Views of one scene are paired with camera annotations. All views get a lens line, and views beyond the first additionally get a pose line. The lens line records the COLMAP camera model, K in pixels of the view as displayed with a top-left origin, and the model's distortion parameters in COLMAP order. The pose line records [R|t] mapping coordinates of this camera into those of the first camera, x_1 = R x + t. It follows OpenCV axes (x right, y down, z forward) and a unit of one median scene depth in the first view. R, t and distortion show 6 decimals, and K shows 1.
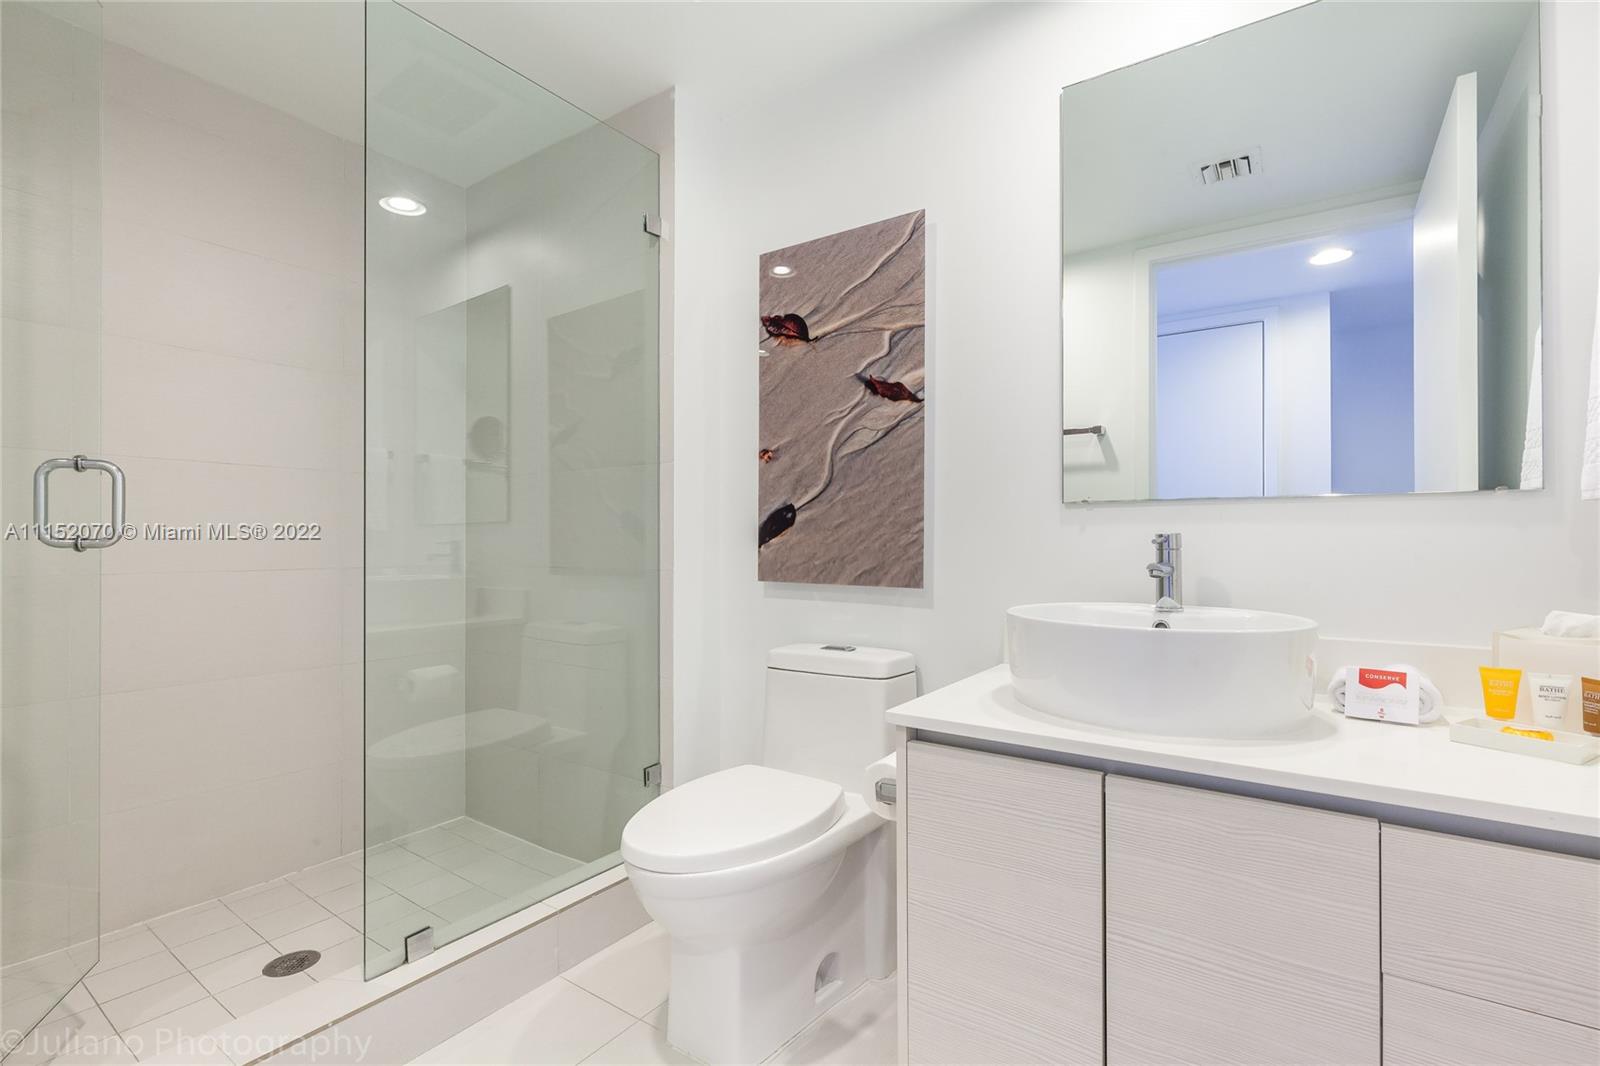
lens RADIAL K [[719.9, 0, 800.3], [0, 719.9, 526.2], [0, 0, 1]] dist [0.002008, 0.000110]
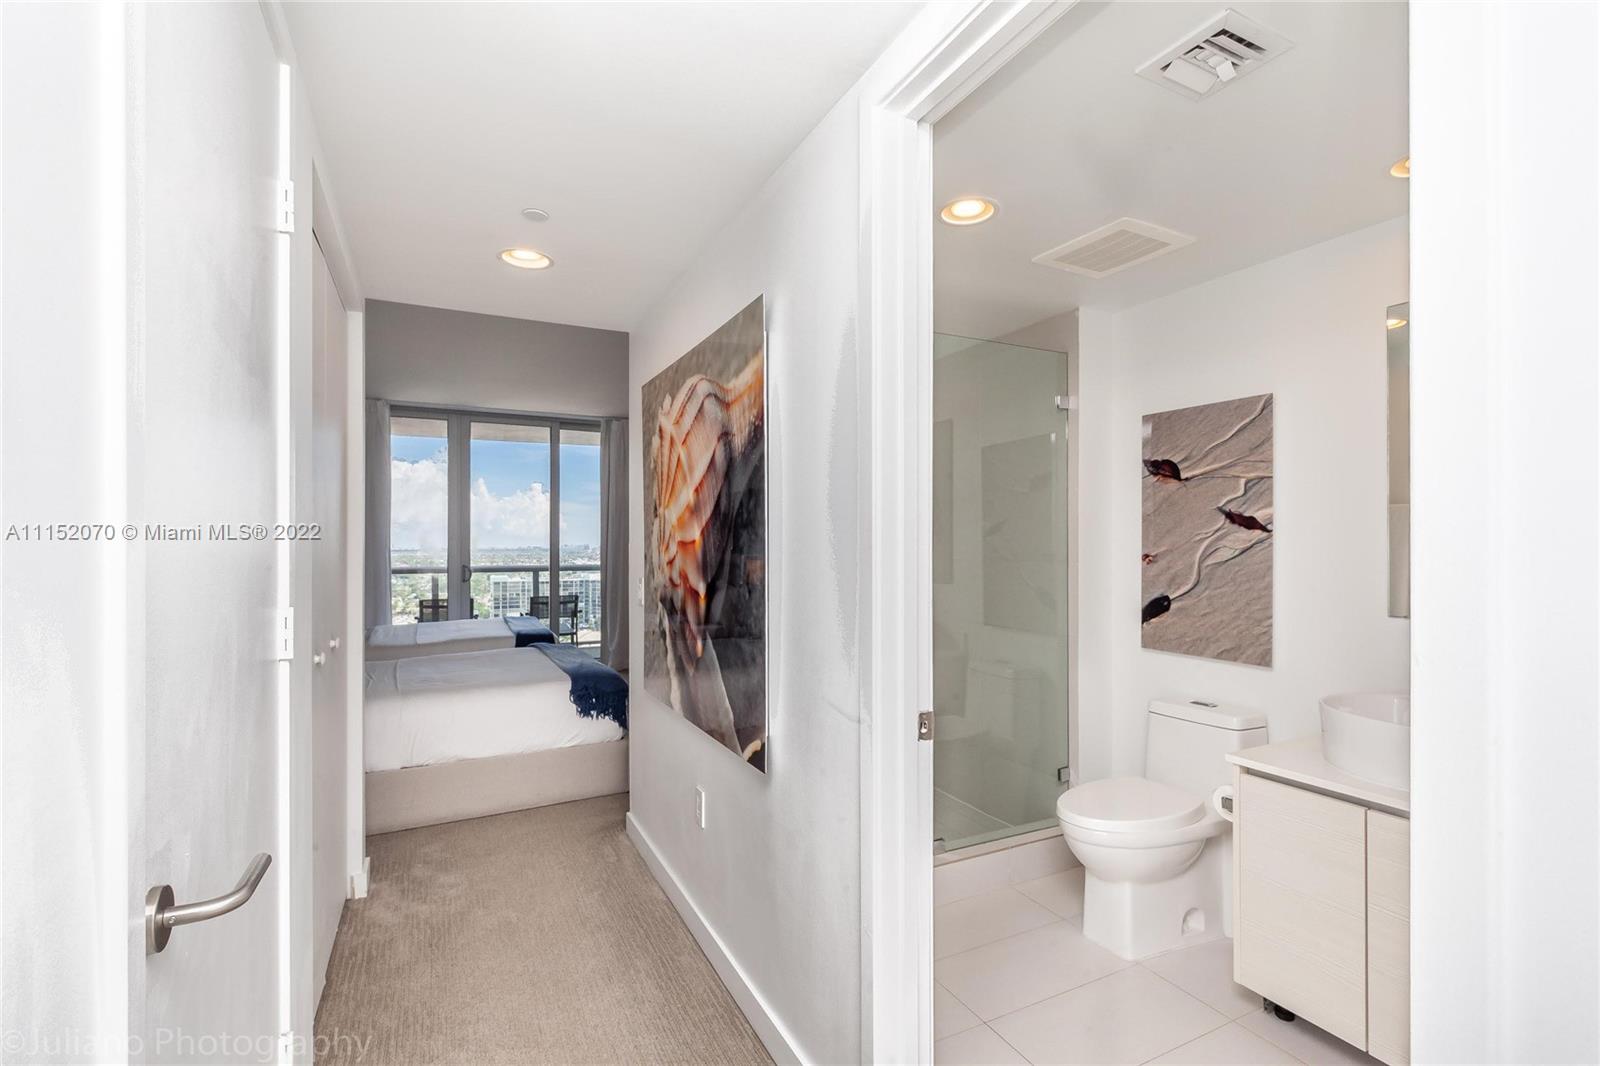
lens RADIAL K [[719.9, 0, 815.3], [0, 719.9, 536.9], [0, 0, 1]] dist [0.002008, 0.000110]
pose [[0.880525, 0.000409, -0.474000, 0.051189], [-0.000754, 1.000000, -0.000538, -0.150752], [0.473999, 0.000831, 0.880525, -0.579143]]
